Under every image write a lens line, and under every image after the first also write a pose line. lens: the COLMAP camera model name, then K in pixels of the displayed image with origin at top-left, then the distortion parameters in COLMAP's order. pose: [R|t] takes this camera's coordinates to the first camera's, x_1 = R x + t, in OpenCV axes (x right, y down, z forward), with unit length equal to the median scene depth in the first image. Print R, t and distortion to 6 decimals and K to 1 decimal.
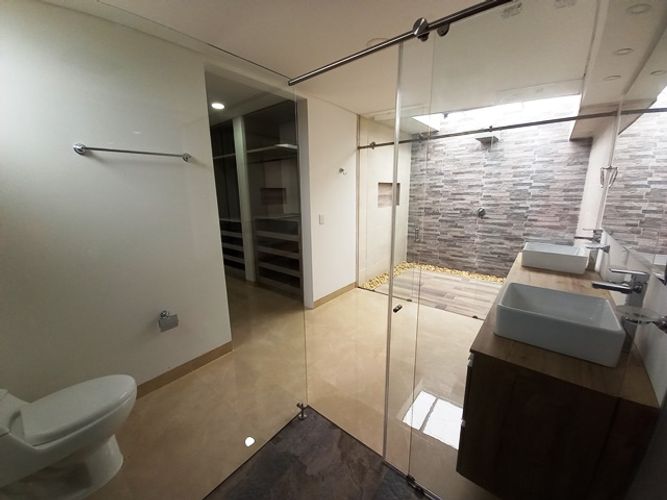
lens RADIAL K [[261.3, 0, 331.5], [0, 261.3, 245.7], [0, 0, 1]] dist [0.001705, -0.006079]
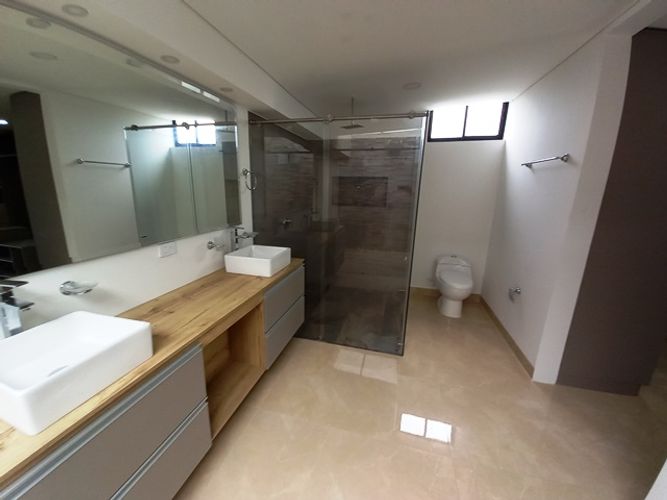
lens RADIAL K [[264.3, 0, 336.3], [0, 264.3, 250.3], [0, 0, 1]] dist [0.023253, 0.000037]
pose [[-0.899416, 0.091551, -0.427399, 0.309674], [-0.106353, 0.902593, 0.417150, -0.163622], [0.423958, 0.420647, -0.802070, 0.726103]]
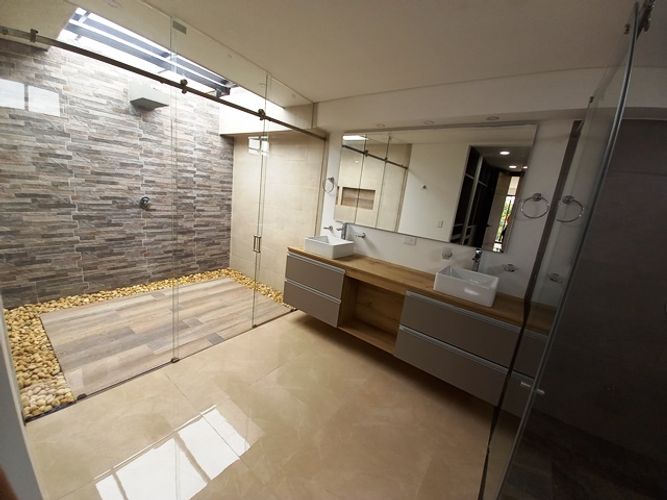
lens RADIAL K [[261.3, 0, 331.5], [0, 261.3, 245.7], [0, 0, 1]] dist [0.001705, -0.006079]
pose [[-0.040996, -0.195013, 0.979944, -0.212398], [0.089924, 0.976068, 0.198003, -0.111537], [-0.995104, 0.096238, -0.022479, 0.518453]]
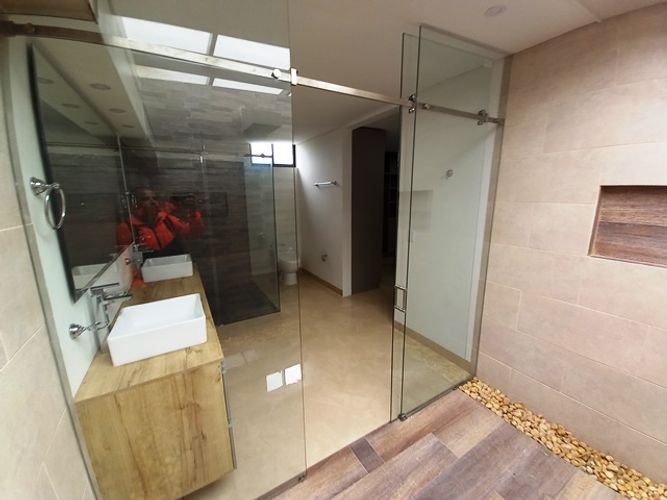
lens RADIAL K [[261.3, 0, 331.5], [0, 261.3, 245.7], [0, 0, 1]] dist [0.001705, -0.006079]
pose [[-0.348244, 0.191012, -0.917737, 0.627904], [-0.181941, 0.946629, 0.266065, -0.188330], [0.919578, 0.259629, -0.294905, 0.771031]]
